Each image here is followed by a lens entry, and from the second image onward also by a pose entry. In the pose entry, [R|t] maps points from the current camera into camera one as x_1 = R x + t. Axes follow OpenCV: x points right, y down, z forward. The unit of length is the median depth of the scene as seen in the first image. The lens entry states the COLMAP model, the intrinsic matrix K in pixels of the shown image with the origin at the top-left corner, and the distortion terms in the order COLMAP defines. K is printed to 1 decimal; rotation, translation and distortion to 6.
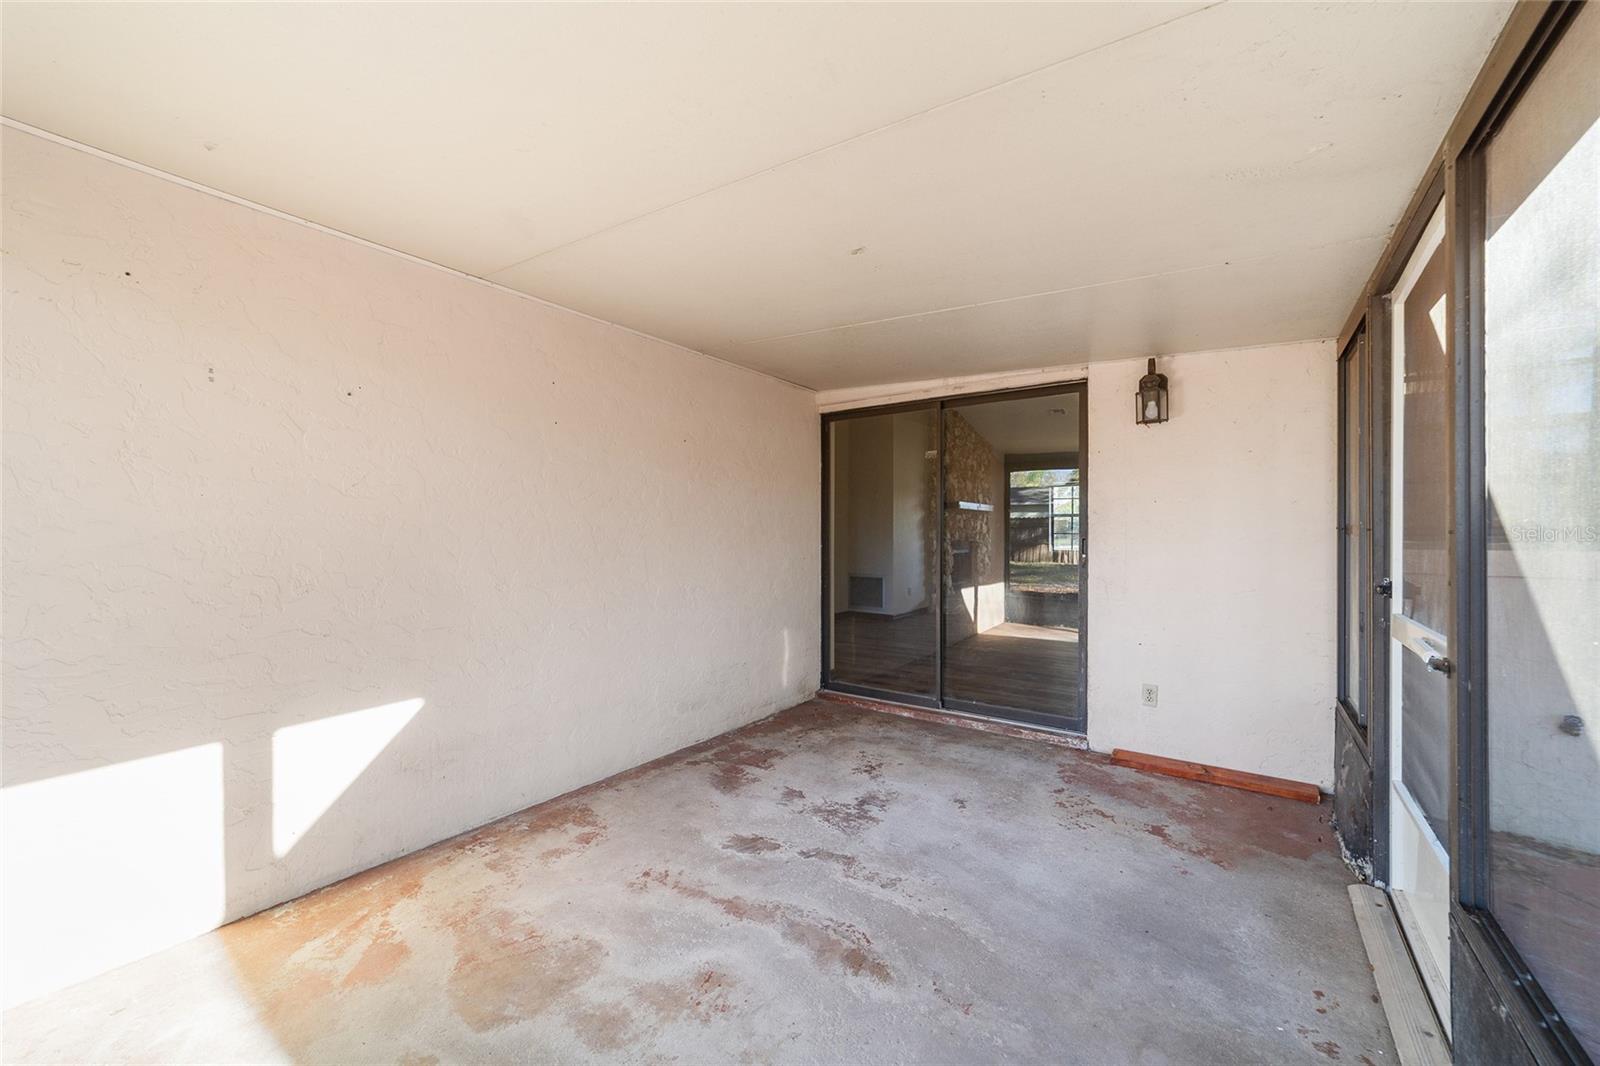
lens RADIAL K [[616.0, 0, 795.3], [0, 616.0, 529.3], [0, 0, 1]] dist [-0.001764, 0.000302]
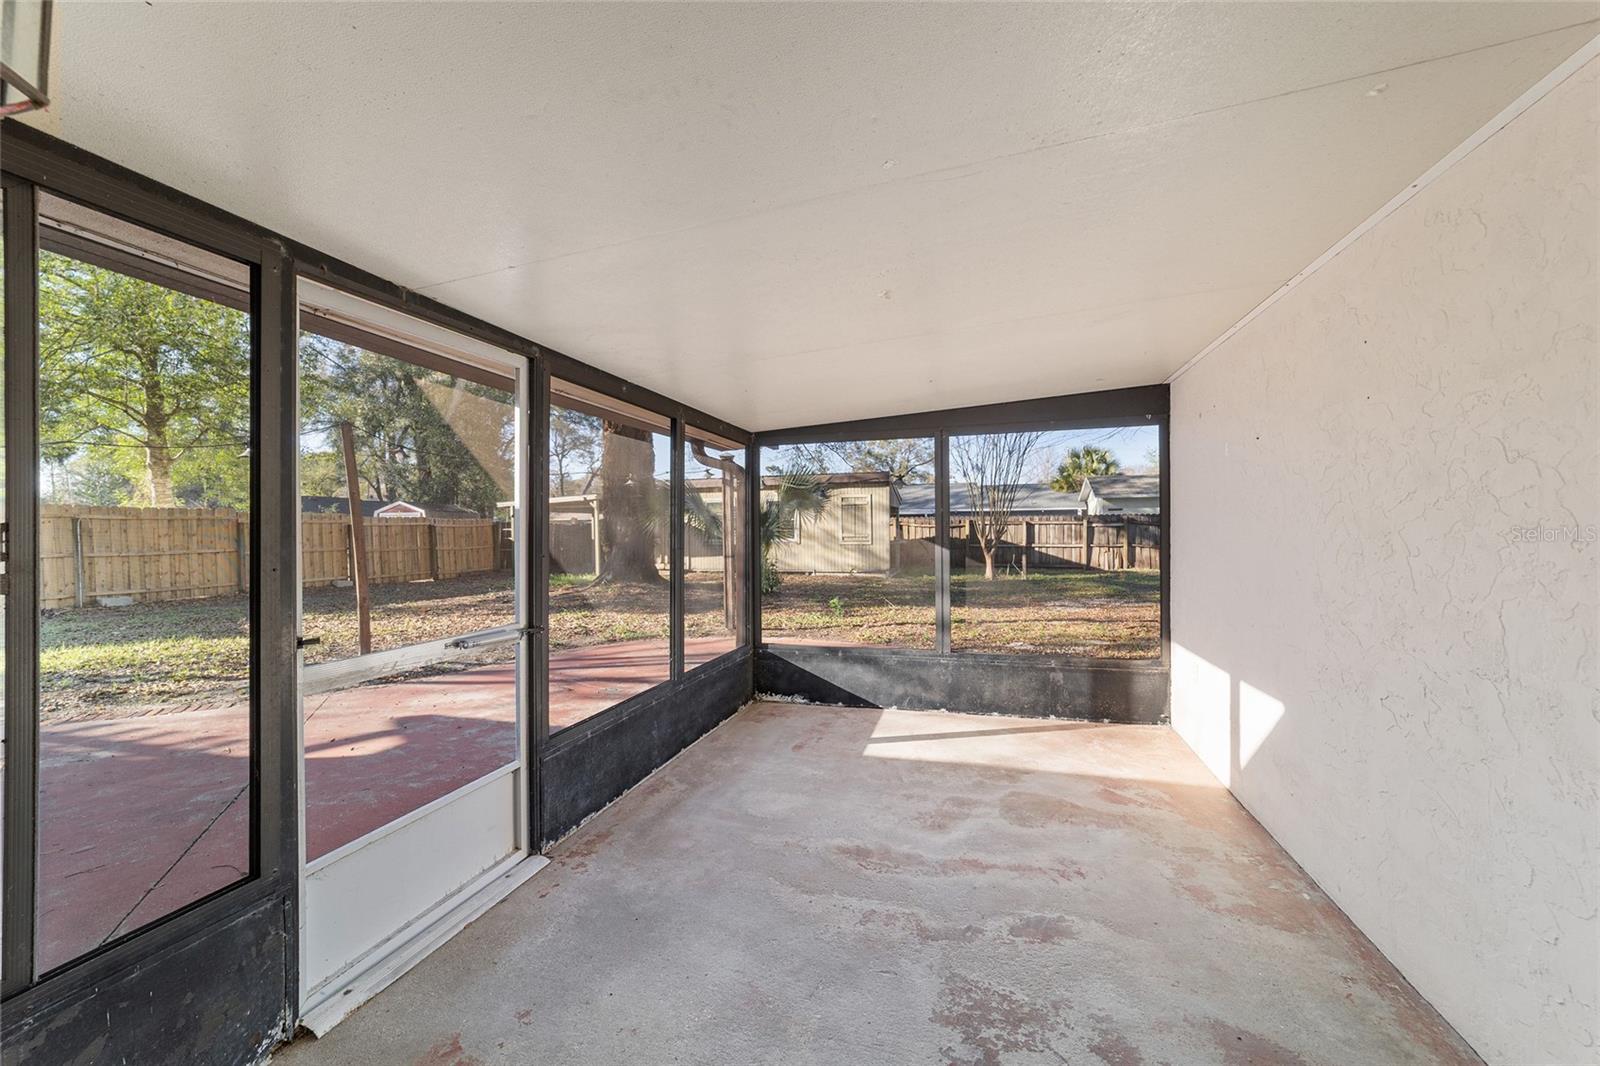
lens RADIAL K [[616.0, 0, 795.3], [0, 616.0, 529.3], [0, 0, 1]] dist [-0.001764, 0.000302]
pose [[-0.945610, 0.008692, -0.325187, 0.589855], [0.010930, 0.999927, -0.005054, -0.037905], [0.325120, -0.008334, -0.945636, 1.932626]]
